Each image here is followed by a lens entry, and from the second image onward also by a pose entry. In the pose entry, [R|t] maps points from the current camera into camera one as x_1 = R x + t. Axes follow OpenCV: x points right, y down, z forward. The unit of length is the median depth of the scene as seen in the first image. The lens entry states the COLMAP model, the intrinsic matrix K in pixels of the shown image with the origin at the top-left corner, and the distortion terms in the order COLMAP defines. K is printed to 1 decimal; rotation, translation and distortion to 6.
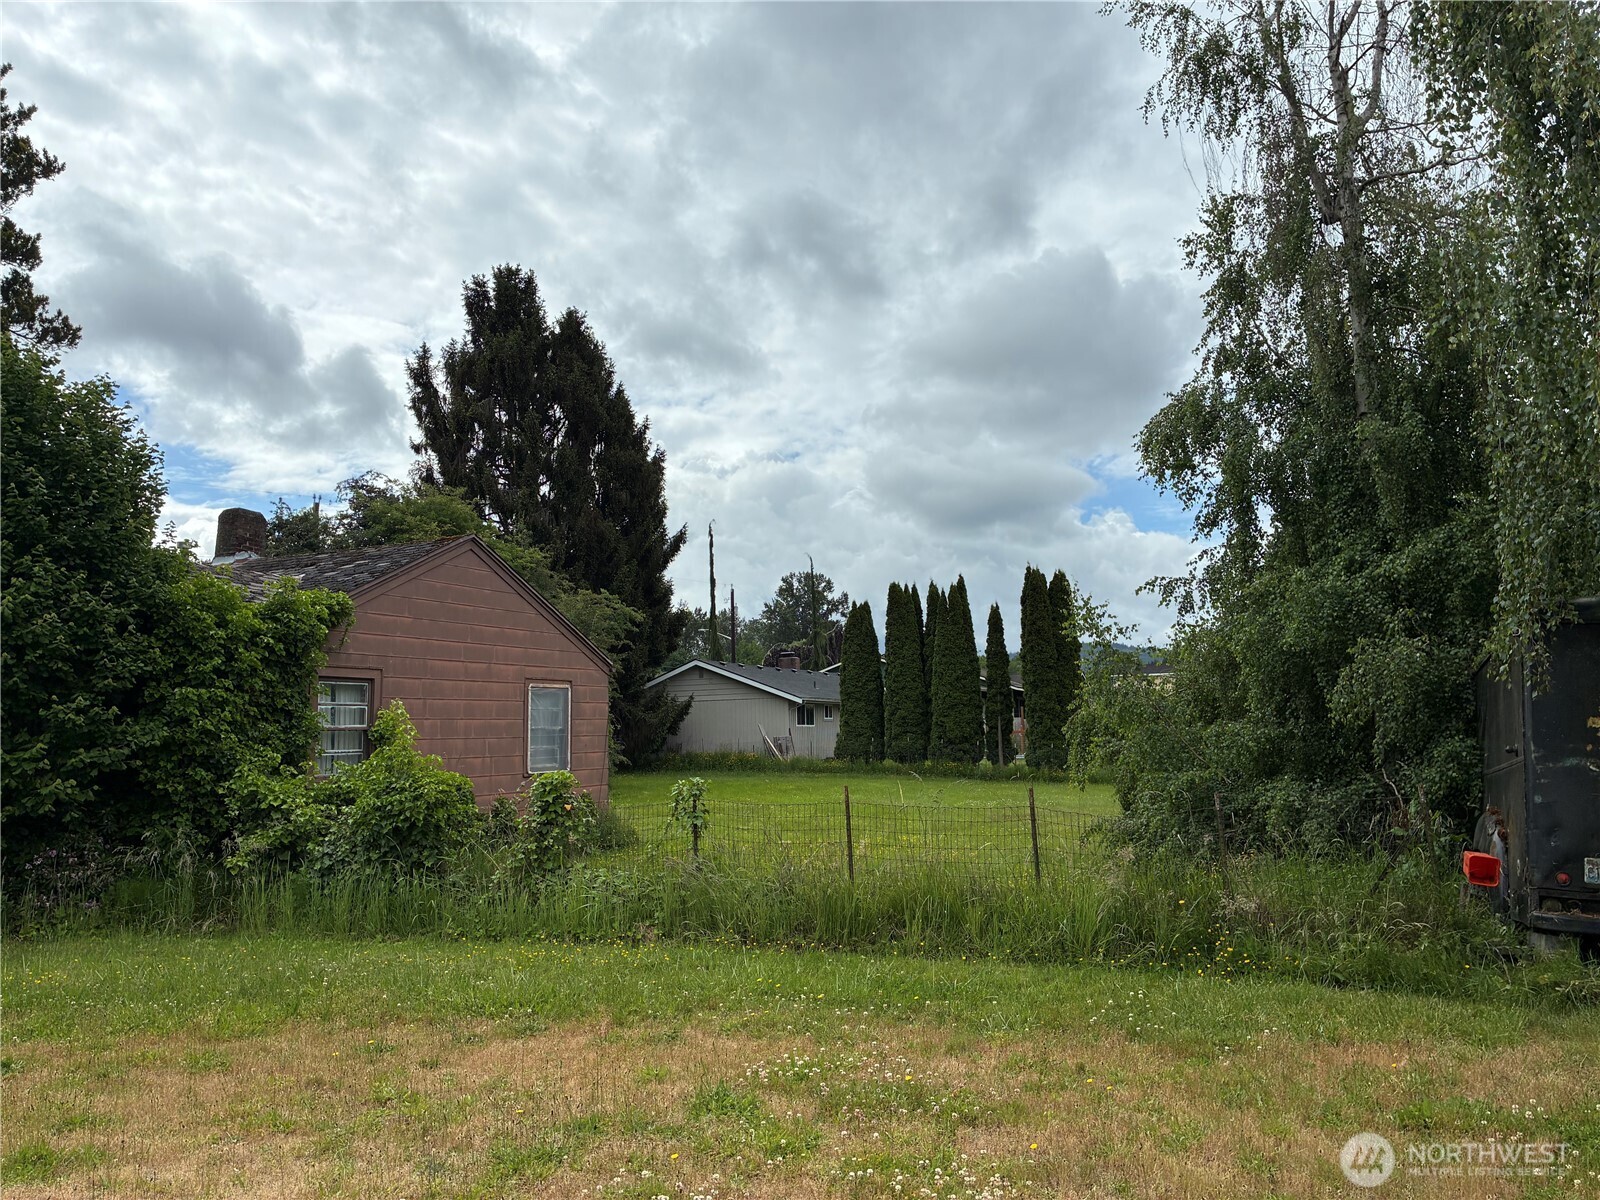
lens RADIAL K [[1212.1, 0, 797.4], [0, 1212.1, 587.4], [0, 0, 1]] dist [0.047317, -0.056521]
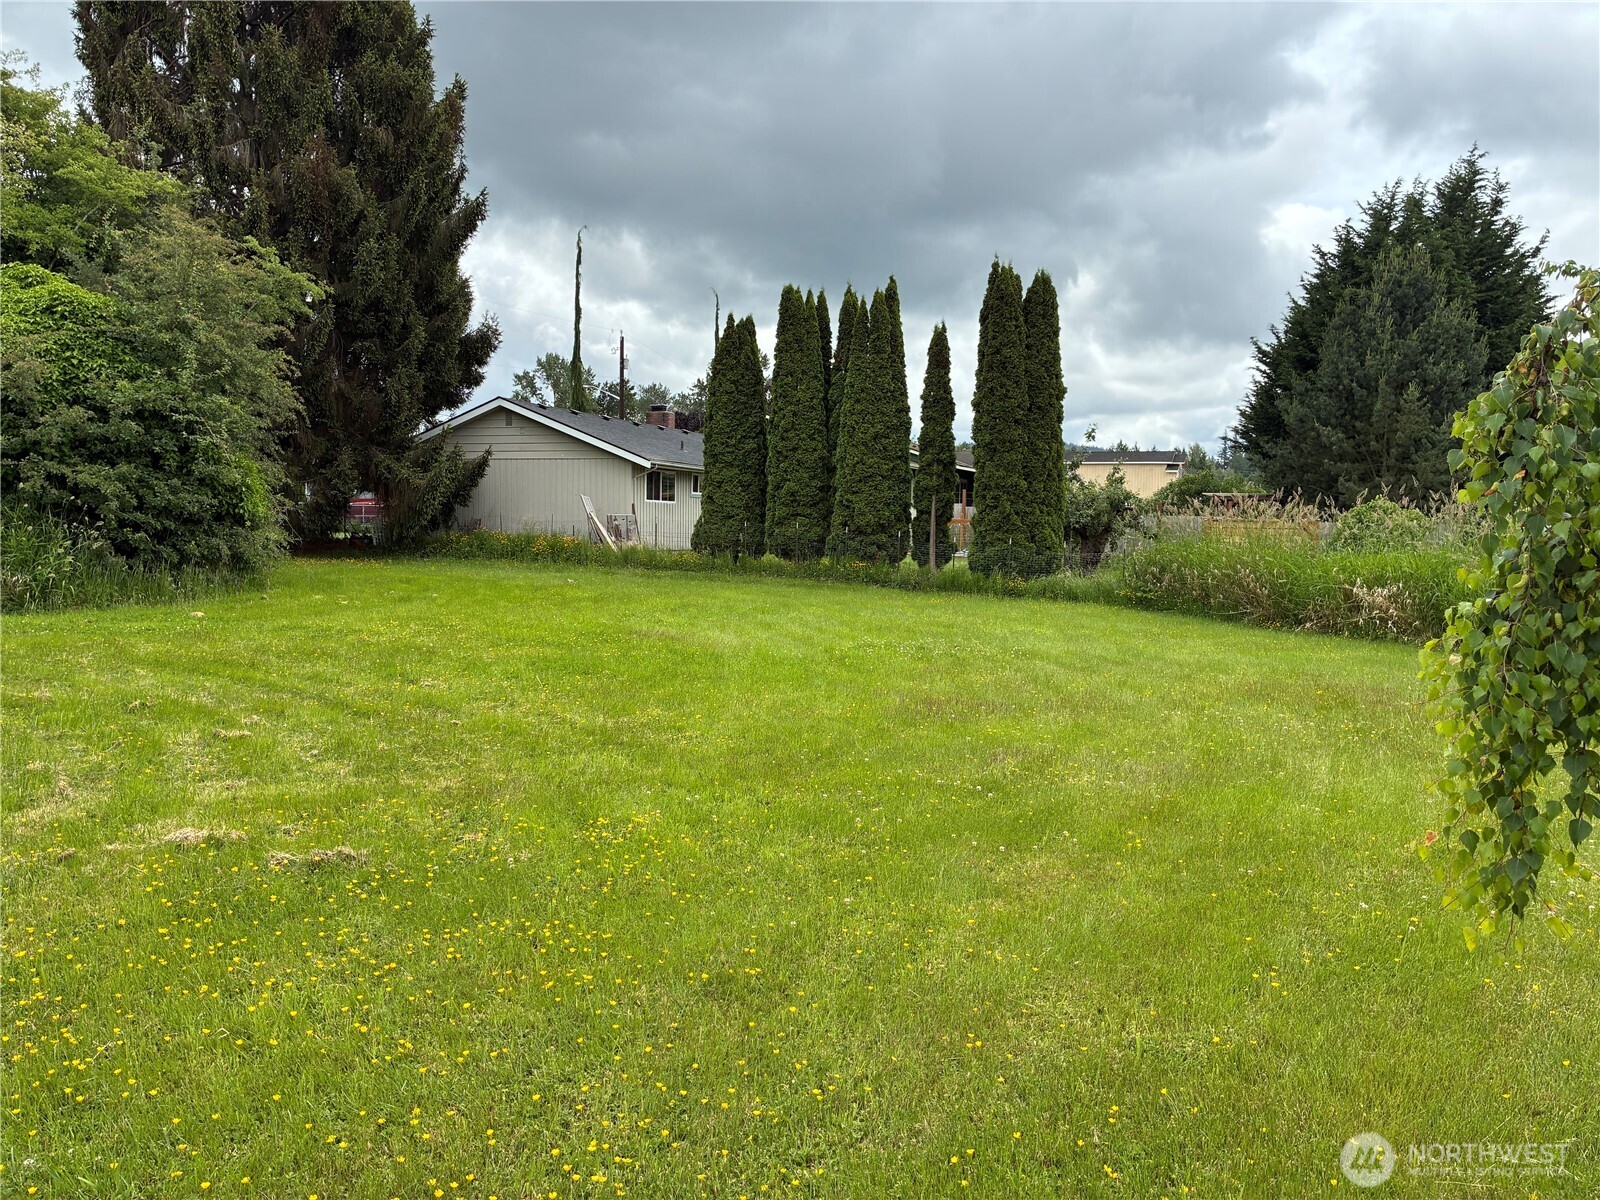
lens RADIAL K [[1212.1, 0, 771.8], [0, 1212.1, 653.6], [0, 0, 1]] dist [0.047317, -0.056521]
pose [[0.999083, 0.032634, 0.027718, 0.063515], [-0.038023, 0.973863, 0.223932, 0.046402], [-0.019686, -0.224780, 0.974211, 0.342937]]
